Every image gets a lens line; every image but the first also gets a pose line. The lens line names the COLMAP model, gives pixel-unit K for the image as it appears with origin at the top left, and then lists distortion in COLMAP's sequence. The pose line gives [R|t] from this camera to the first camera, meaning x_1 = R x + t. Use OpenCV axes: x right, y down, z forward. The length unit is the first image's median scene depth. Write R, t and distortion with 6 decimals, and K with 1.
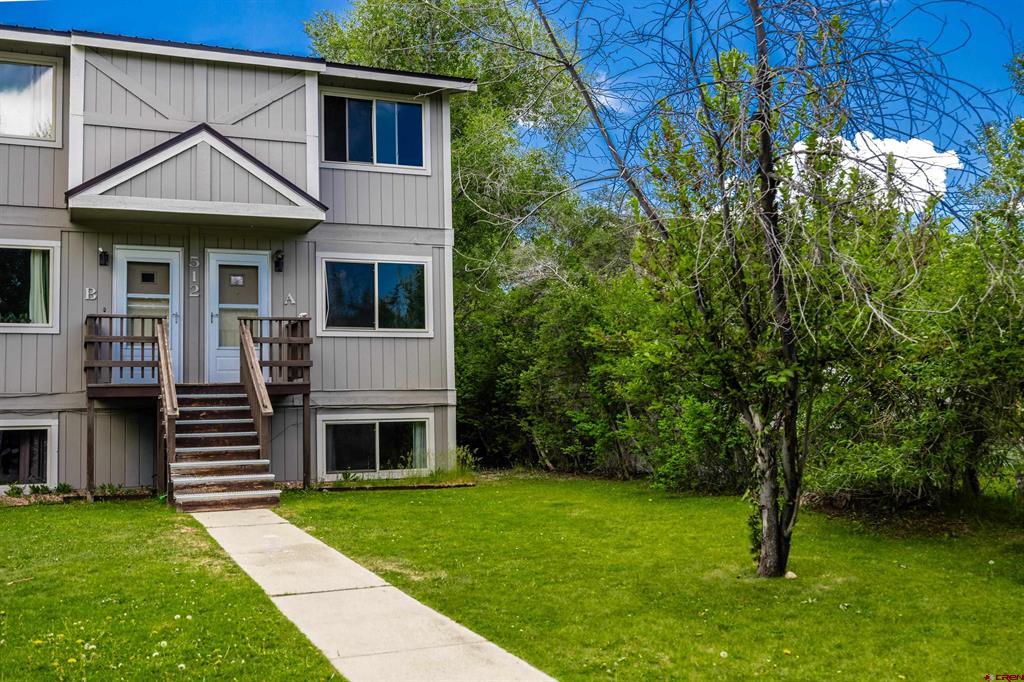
lens RADIAL K [[984.5, 0, 513.8], [0, 984.5, 320.8], [0, 0, 1]] dist [0.003639, 0.006342]
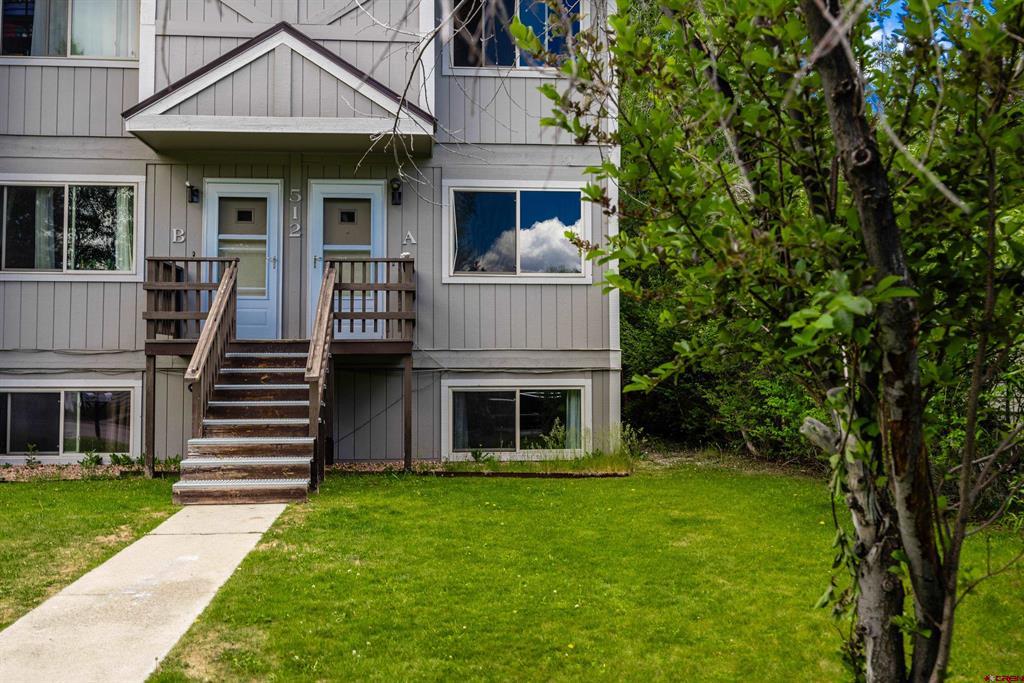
lens RADIAL K [[984.5, 0, 513.8], [0, 984.5, 321.3], [0, 0, 1]] dist [0.003639, 0.006342]
pose [[0.953218, -0.000284, -0.302283, 0.108398], [0.012368, 0.999199, 0.038064, 0.017935], [0.302030, -0.040022, 0.952458, 0.255197]]
